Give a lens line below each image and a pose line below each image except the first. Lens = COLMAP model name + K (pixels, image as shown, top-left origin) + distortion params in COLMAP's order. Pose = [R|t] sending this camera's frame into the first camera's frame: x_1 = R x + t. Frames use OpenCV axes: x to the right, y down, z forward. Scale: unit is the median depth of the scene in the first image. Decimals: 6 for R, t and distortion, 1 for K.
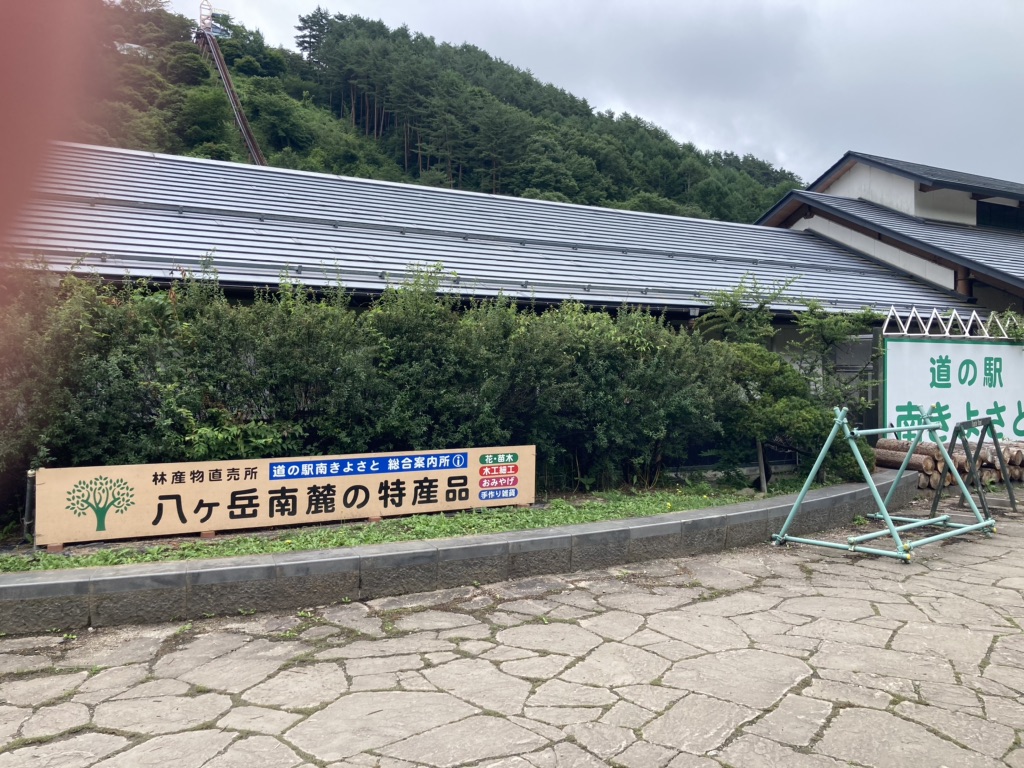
lens RADIAL K [[815.5, 0, 513.9], [0, 815.5, 376.8], [0, 0, 1]] dist [0.070058, -0.118533]
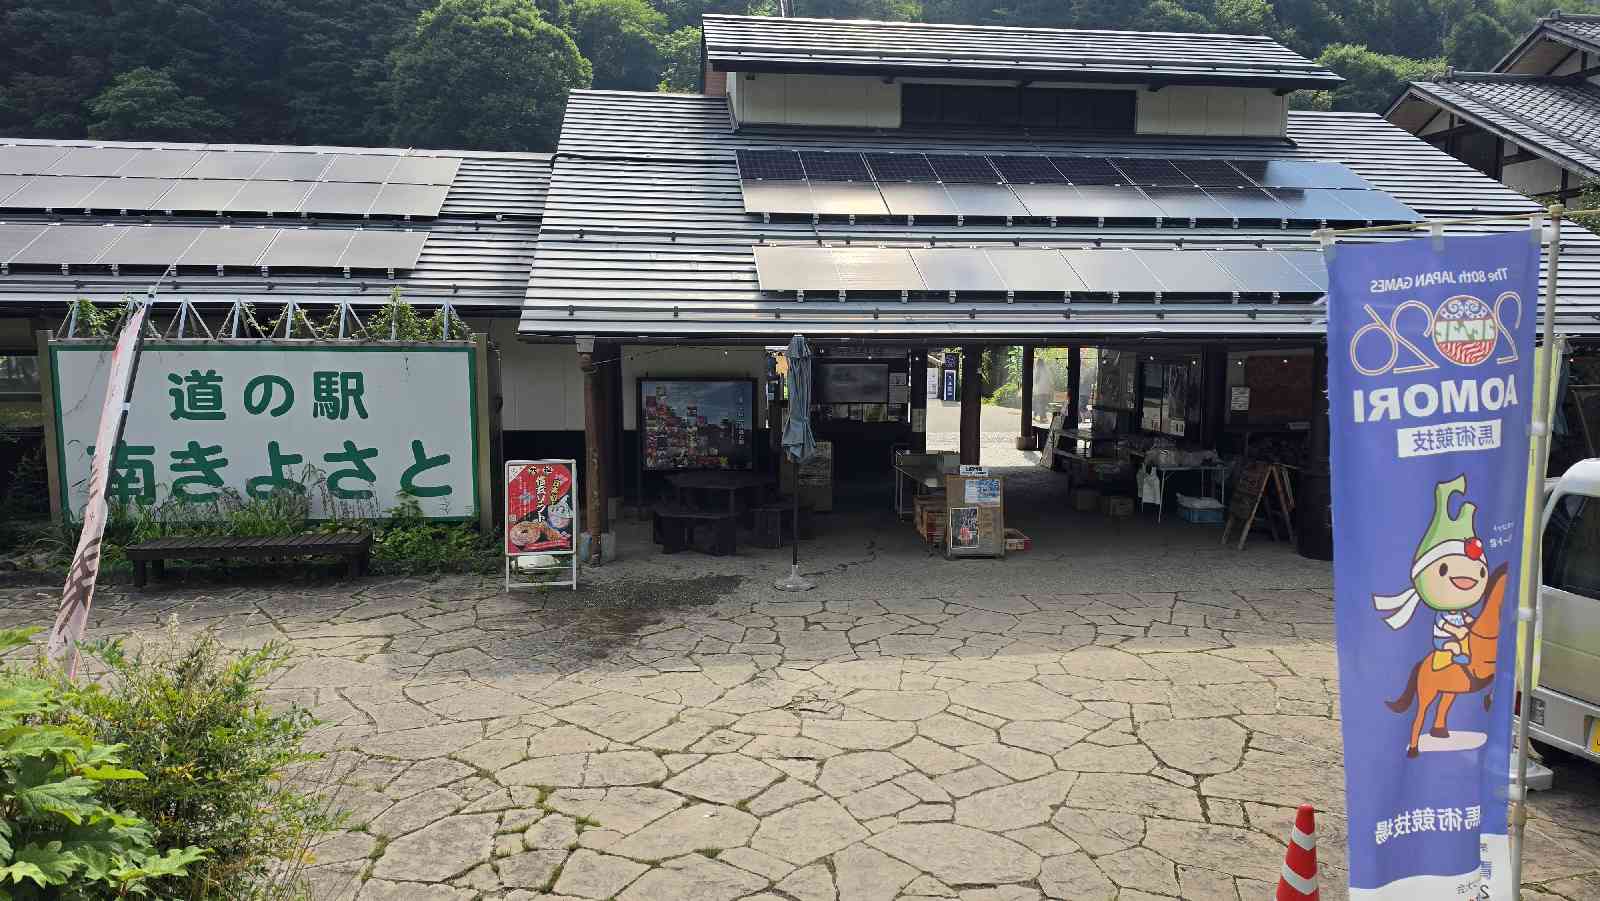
lens RADIAL K [[1110.7, 0, 821.0], [0, 1110.7, 457.9], [0, 0, 1]] dist [0.086978, -0.138955]
pose [[0.934520, 0.040765, -0.353569, 1.227011], [-0.003148, 0.994327, 0.106322, -0.050205], [0.355897, -0.098247, 0.929347, 0.325748]]
